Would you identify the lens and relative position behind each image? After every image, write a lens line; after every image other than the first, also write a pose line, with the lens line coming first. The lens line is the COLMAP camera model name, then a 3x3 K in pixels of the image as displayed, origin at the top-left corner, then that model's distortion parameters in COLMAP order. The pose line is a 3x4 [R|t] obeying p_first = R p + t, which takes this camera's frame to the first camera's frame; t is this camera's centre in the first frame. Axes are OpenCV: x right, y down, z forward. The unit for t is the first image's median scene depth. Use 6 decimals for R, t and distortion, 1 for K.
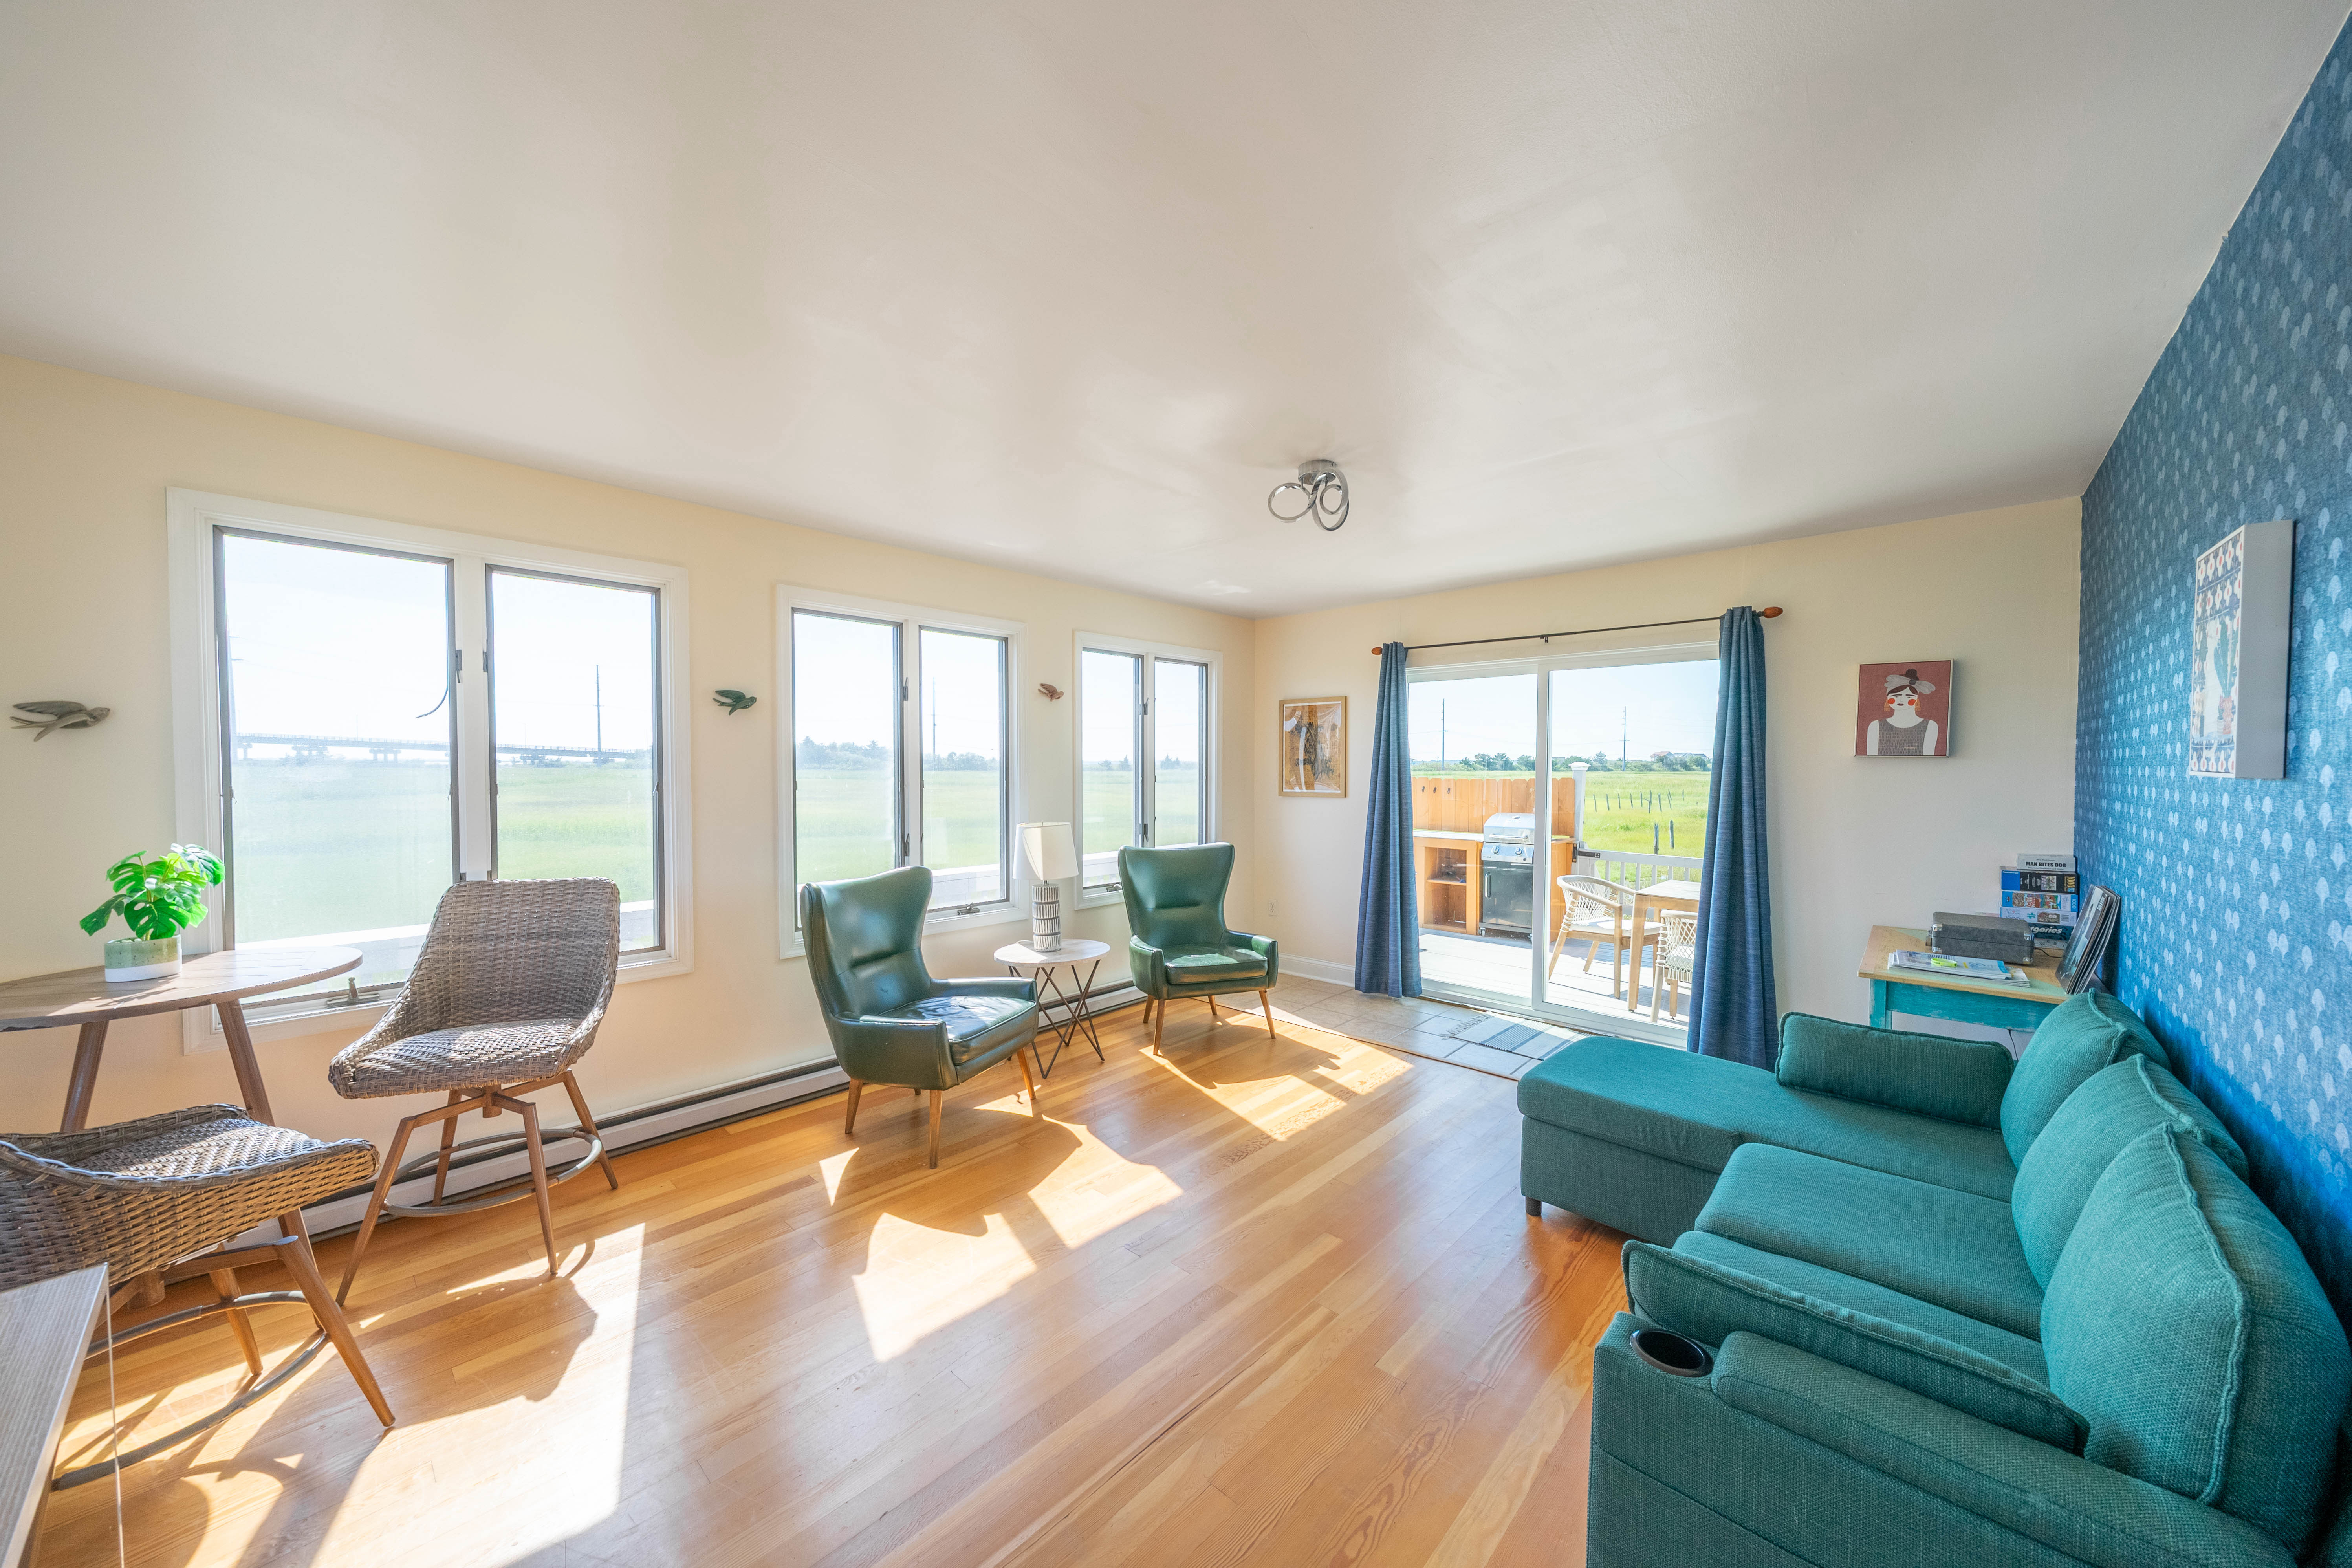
lens RADIAL K [[814.9, 0, 1159.9], [0, 814.9, 788.7], [0, 0, 1]] dist [-0.003125, -0.000203]
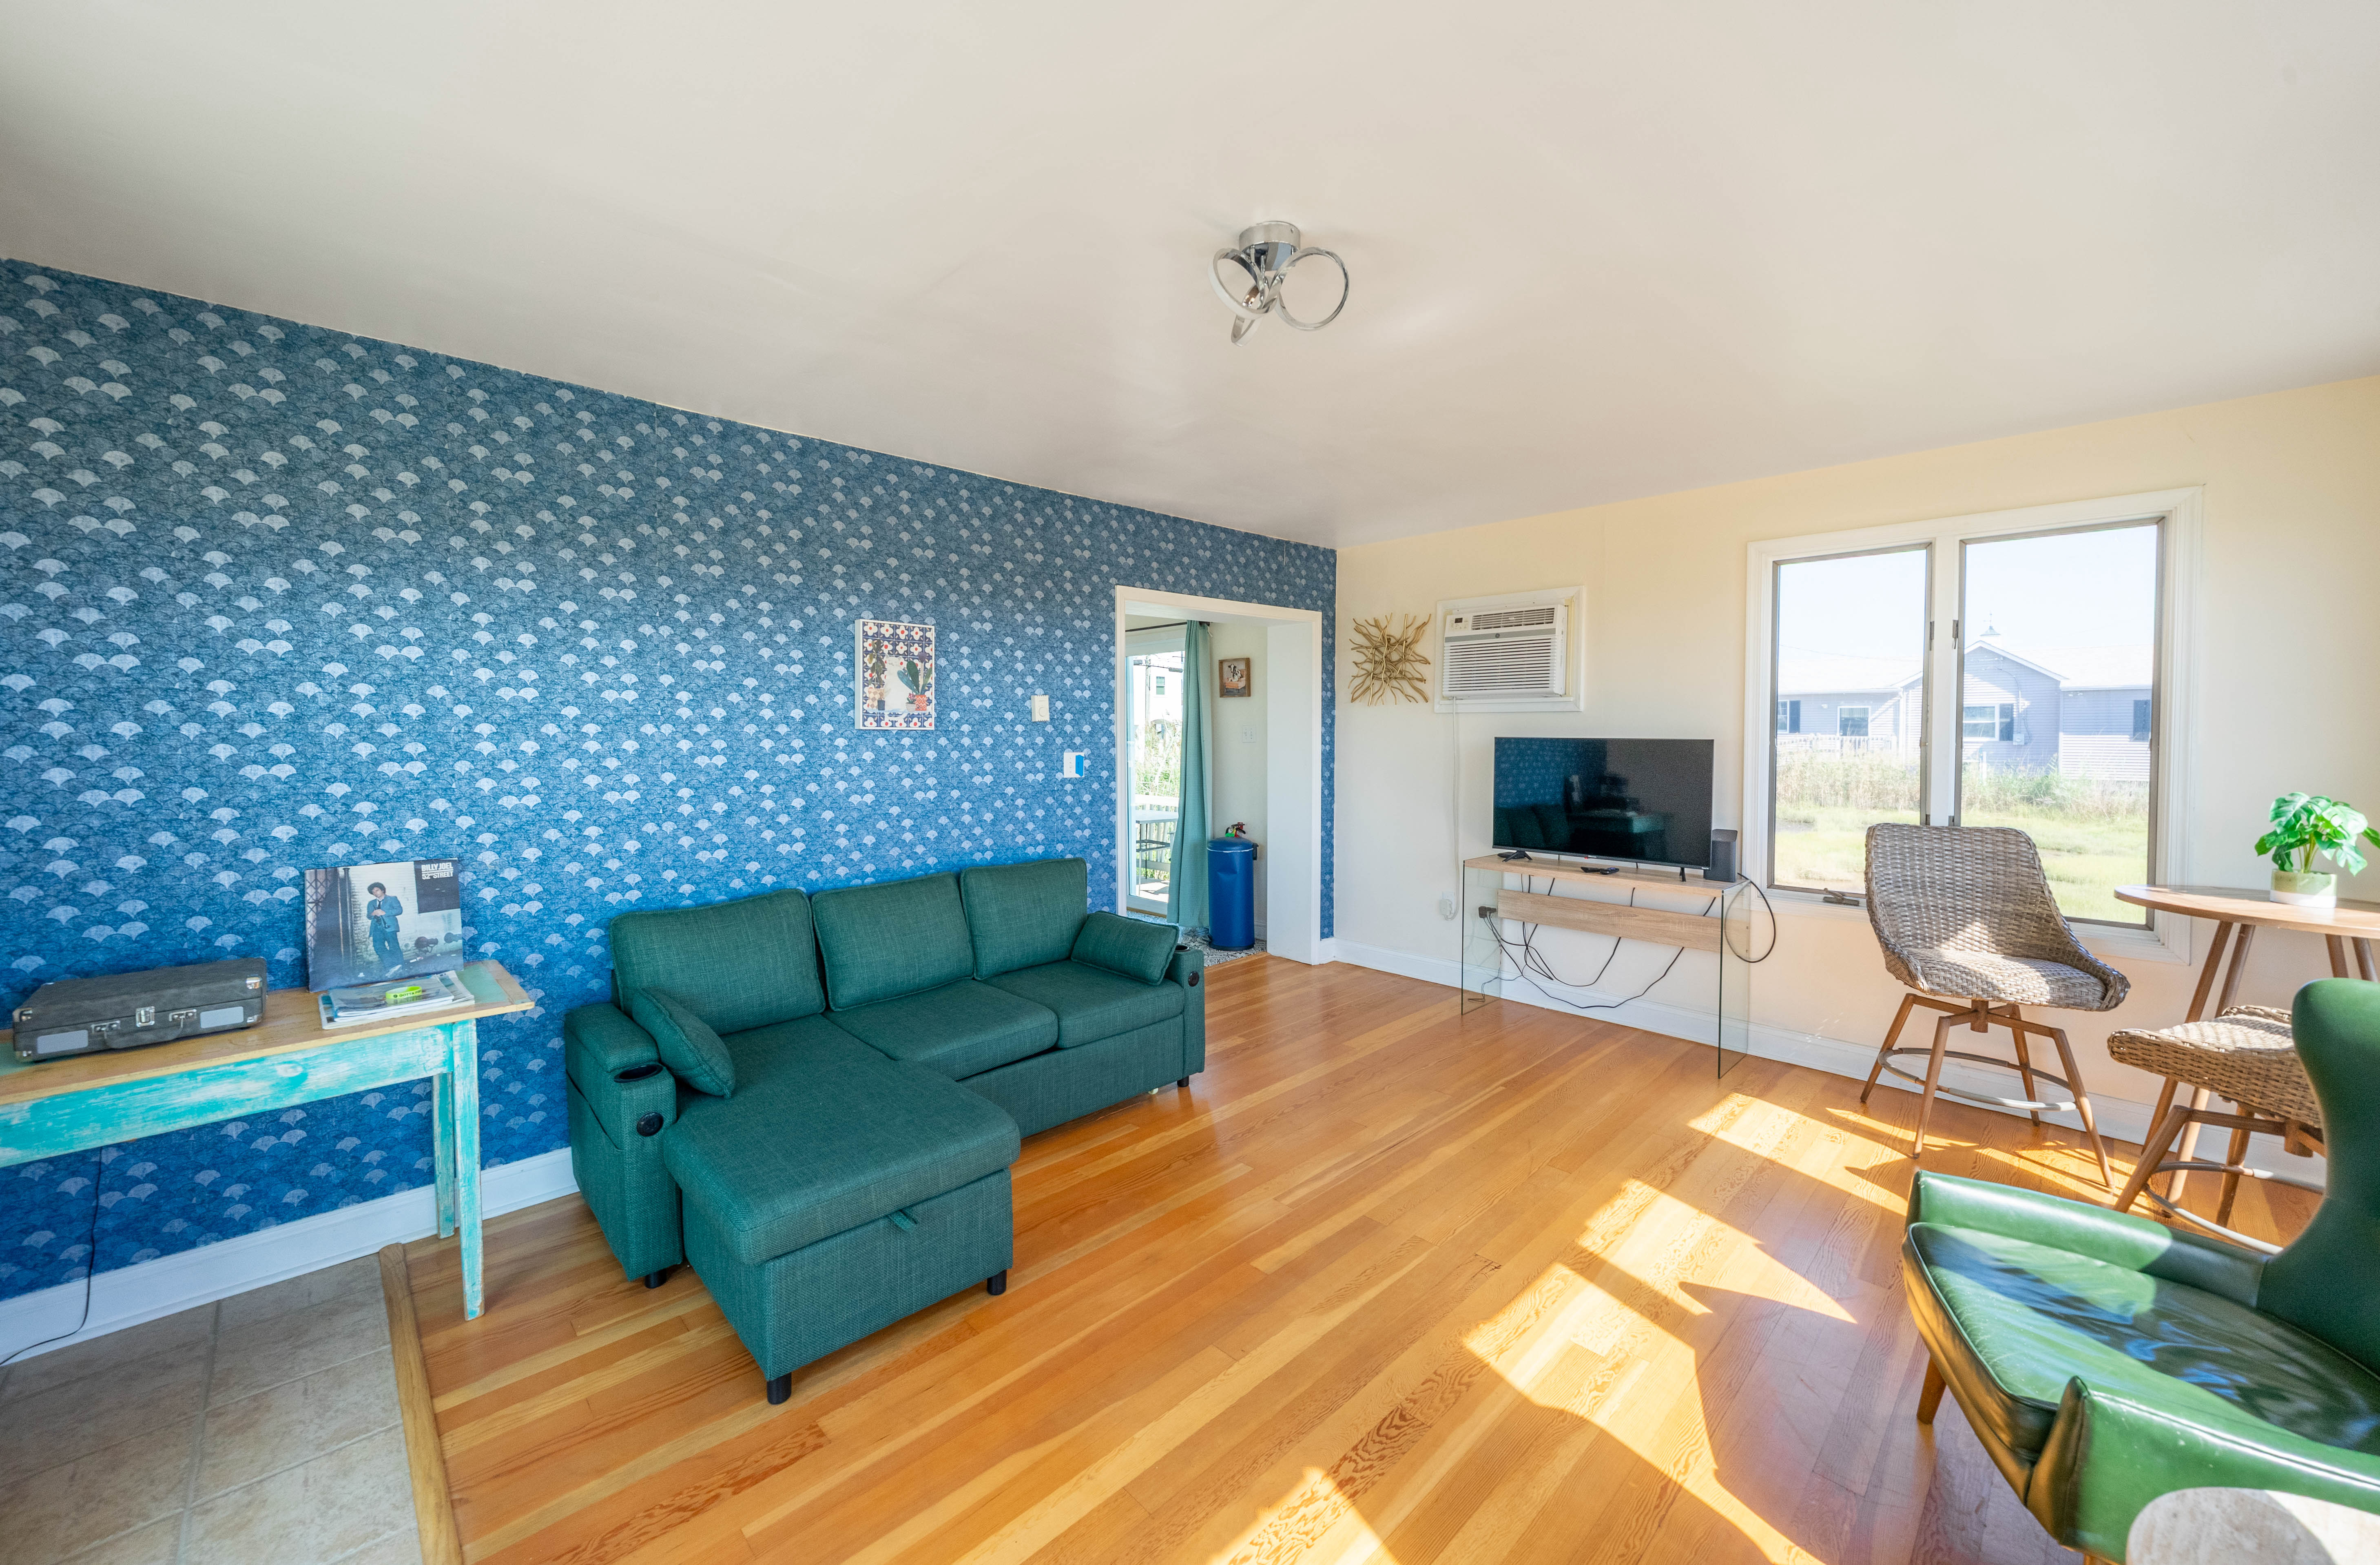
lens RADIAL K [[902.8, 0, 1136.4], [0, 902.8, 742.9], [0, 0, 1]] dist [-0.001962, -0.000133]
pose [[-0.997870, -0.001881, 0.065202, 0.221408], [0.001223, 0.998869, 0.047532, -0.040703], [-0.065217, 0.047510, -0.996739, 1.521434]]
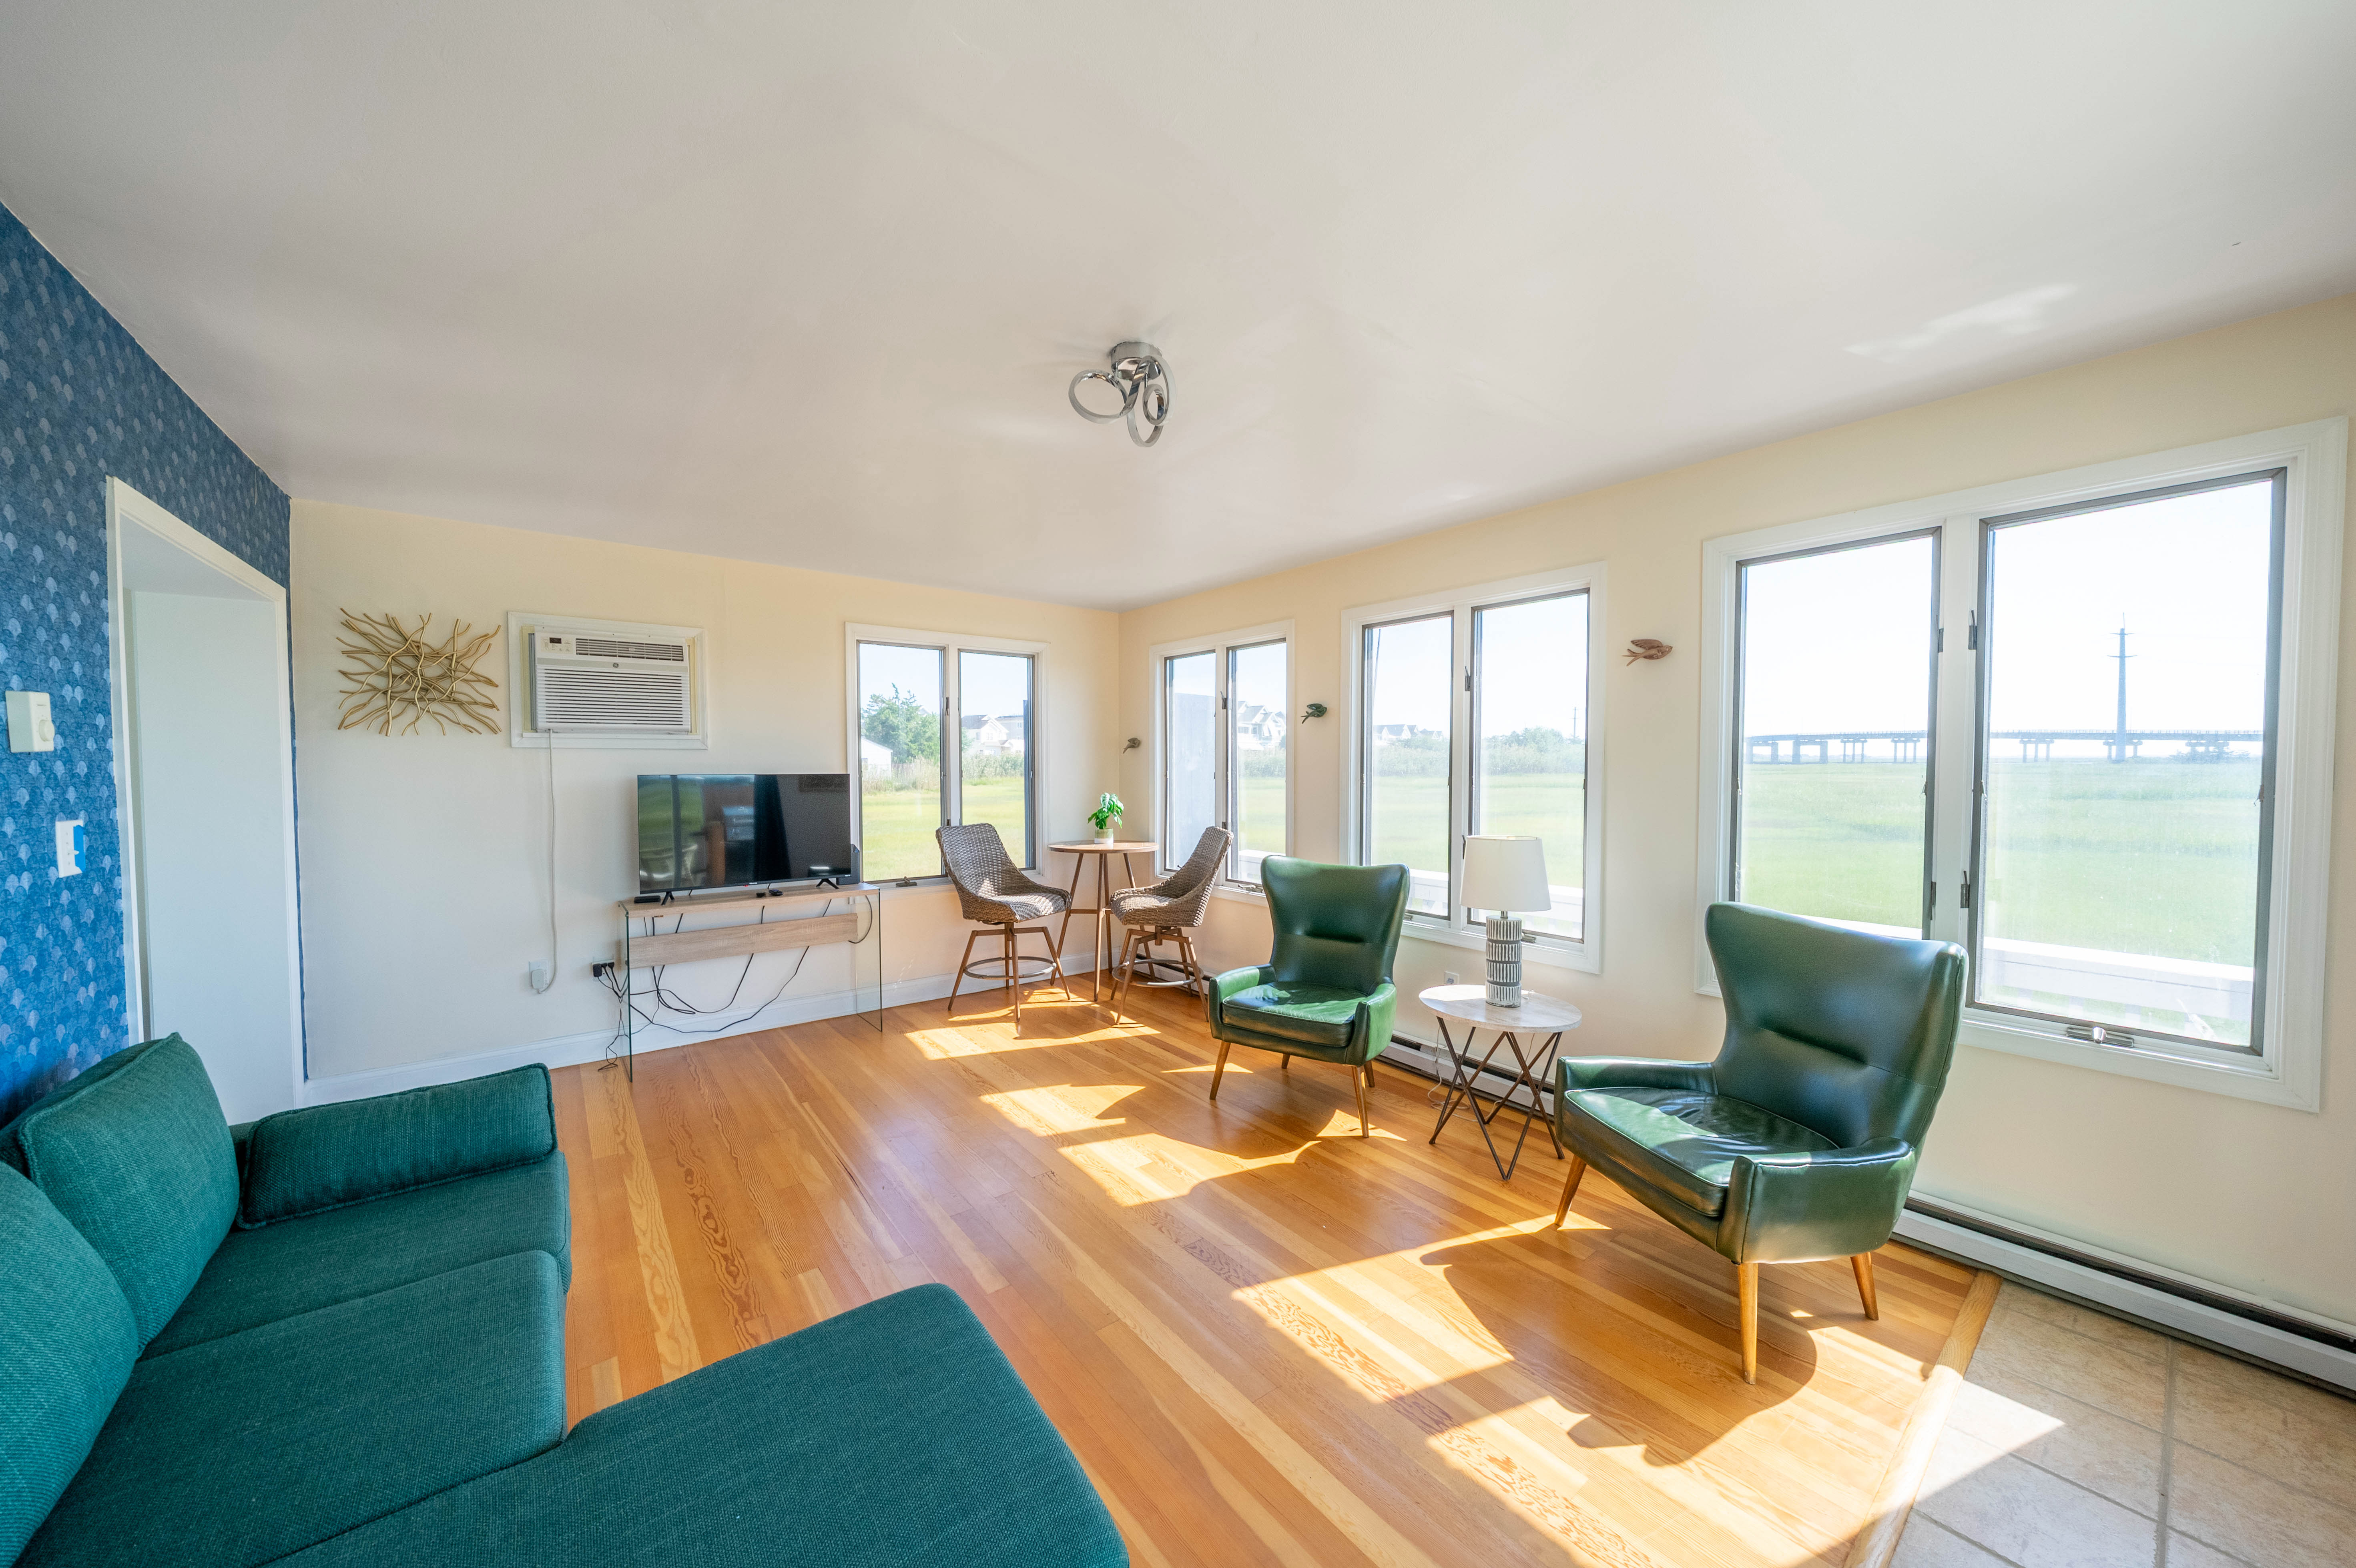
lens RADIAL K [[816.2, 0, 1191.2], [0, 816.2, 778.7], [0, 0, 1]] dist [-0.003125, -0.000203]
pose [[-0.134308, 0.017912, -0.990778, 0.830838], [-0.027221, 0.999393, 0.021758, -0.024708], [0.990566, 0.029892, -0.133739, 1.030290]]
